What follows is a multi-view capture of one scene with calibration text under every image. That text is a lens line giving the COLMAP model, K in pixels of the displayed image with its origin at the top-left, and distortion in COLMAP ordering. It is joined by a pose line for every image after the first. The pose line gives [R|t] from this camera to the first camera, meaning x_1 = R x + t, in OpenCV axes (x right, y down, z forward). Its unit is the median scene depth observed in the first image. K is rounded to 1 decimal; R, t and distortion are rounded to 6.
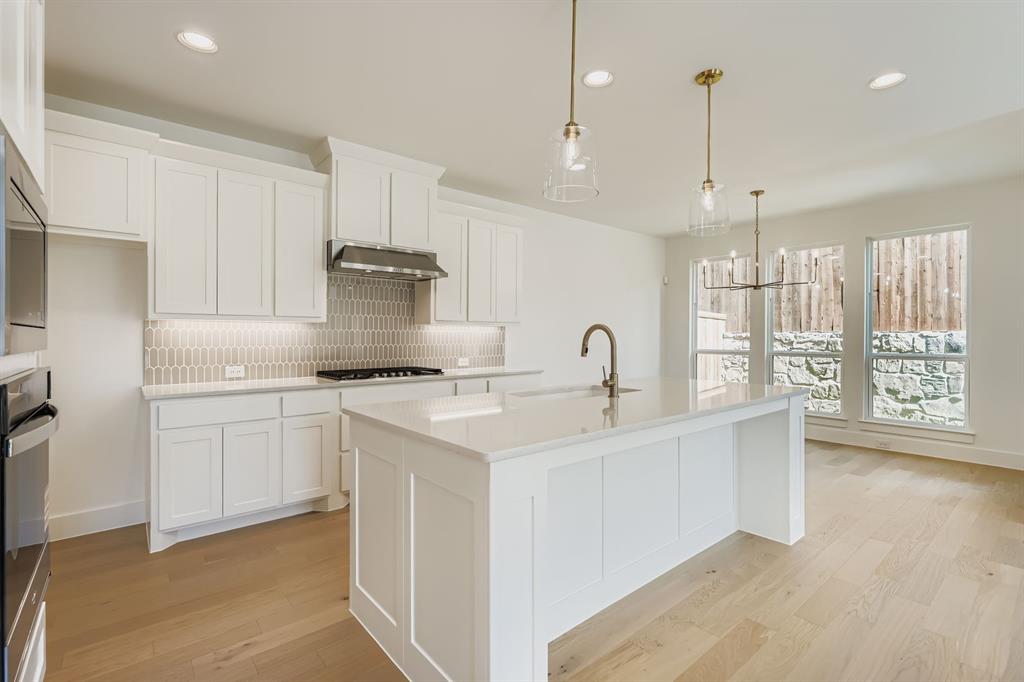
lens RADIAL K [[465.8, 0, 518.6], [0, 465.8, 338.1], [0, 0, 1]] dist [-0.000779, 0.000648]
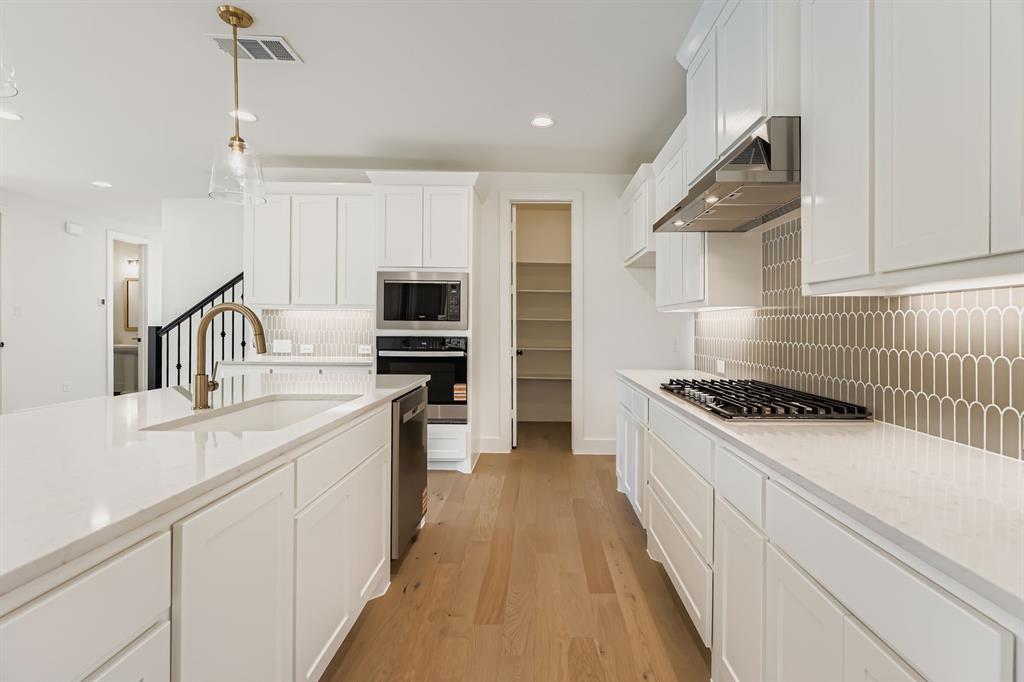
lens RADIAL K [[465.8, 0, 549.1], [0, 465.8, 323.0], [0, 0, 1]] dist [-0.000779, 0.000648]
pose [[-0.629303, -0.010302, -0.777092, 0.152967], [-0.013170, 0.999910, -0.002590, -0.002504], [0.777049, 0.008605, -0.629381, 0.691883]]
